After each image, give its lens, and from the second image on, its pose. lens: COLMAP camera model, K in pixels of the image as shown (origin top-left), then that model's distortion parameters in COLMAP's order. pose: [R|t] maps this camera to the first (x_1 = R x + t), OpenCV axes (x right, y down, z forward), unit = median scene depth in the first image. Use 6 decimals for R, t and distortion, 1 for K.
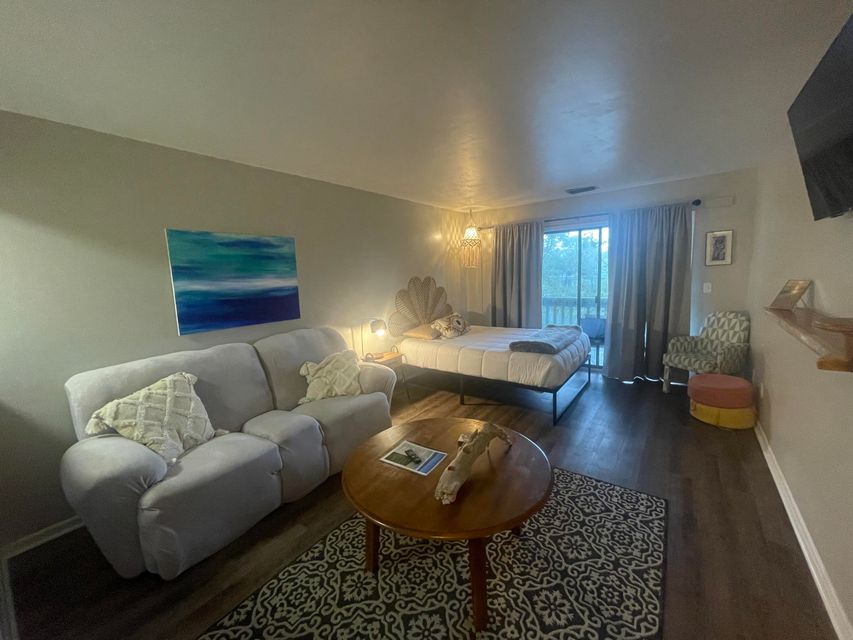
lens RADIAL K [[345.8, 0, 425.8], [0, 345.8, 318.0], [0, 0, 1]] dist [-0.001196, -0.000391]
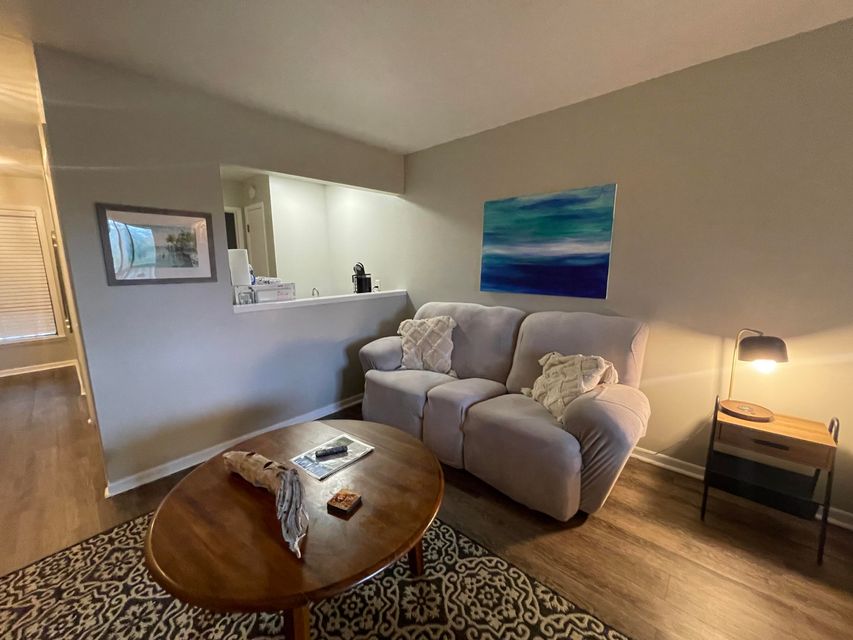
lens RADIAL K [[345.8, 0, 425.8], [0, 345.8, 318.0], [0, 0, 1]] dist [-0.001196, -0.000391]
pose [[-0.110874, 0.206246, -0.972198, 0.327496], [-0.112609, 0.969323, 0.218479, -0.064456], [0.987434, 0.133702, -0.084247, 0.589723]]
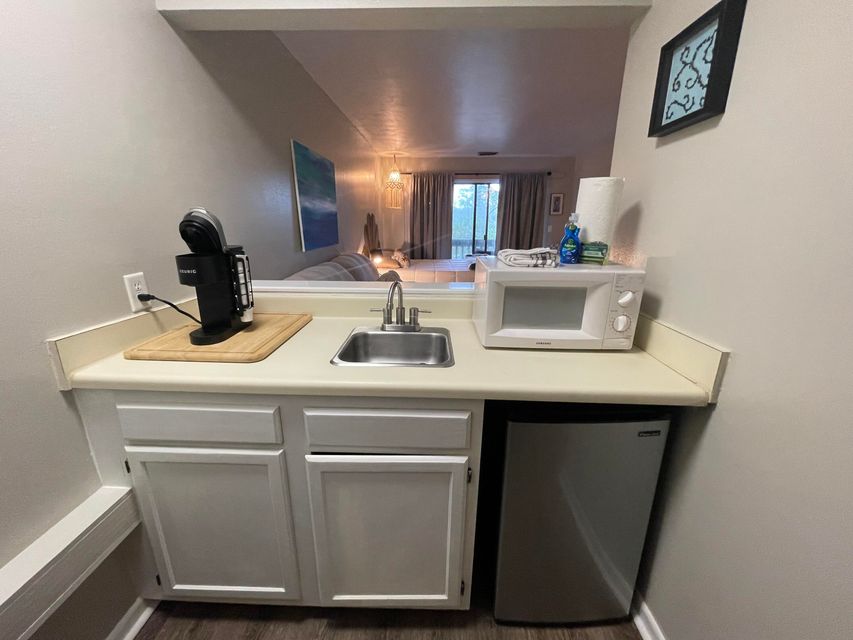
lens RADIAL K [[345.8, 0, 425.8], [0, 345.8, 318.0], [0, 0, 1]] dist [-0.001196, -0.000391]
pose [[0.824260, -0.112193, 0.554985, -0.648965], [0.033715, 0.988158, 0.149689, 0.067534], [-0.565207, -0.104672, 0.818282, -0.058515]]
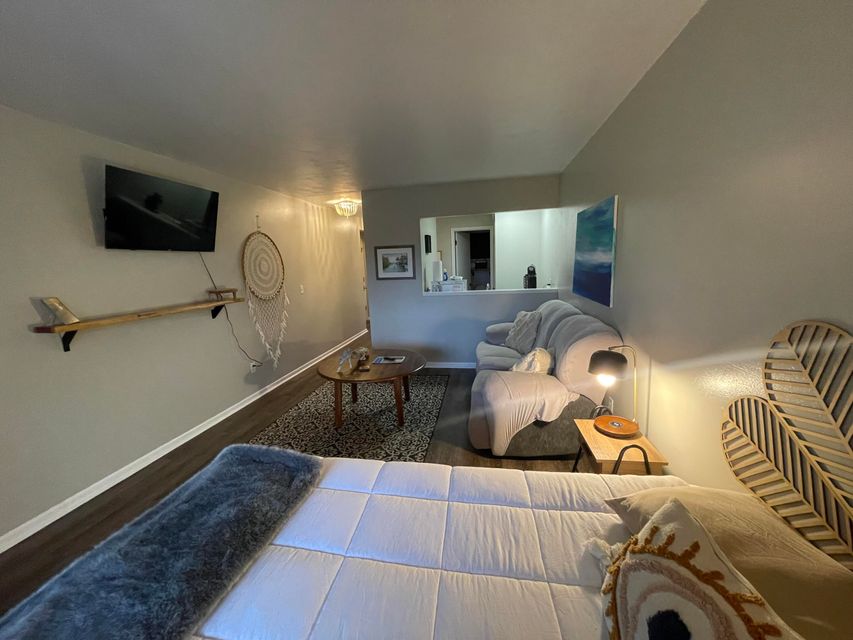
lens RADIAL K [[345.8, 0, 425.8], [0, 345.8, 318.0], [0, 0, 1]] dist [-0.001196, -0.000391]
pose [[-0.895464, 0.154561, -0.417439, 0.254959], [0.027525, 0.955214, 0.294634, -0.174254], [0.444283, 0.252344, -0.859614, 1.239309]]
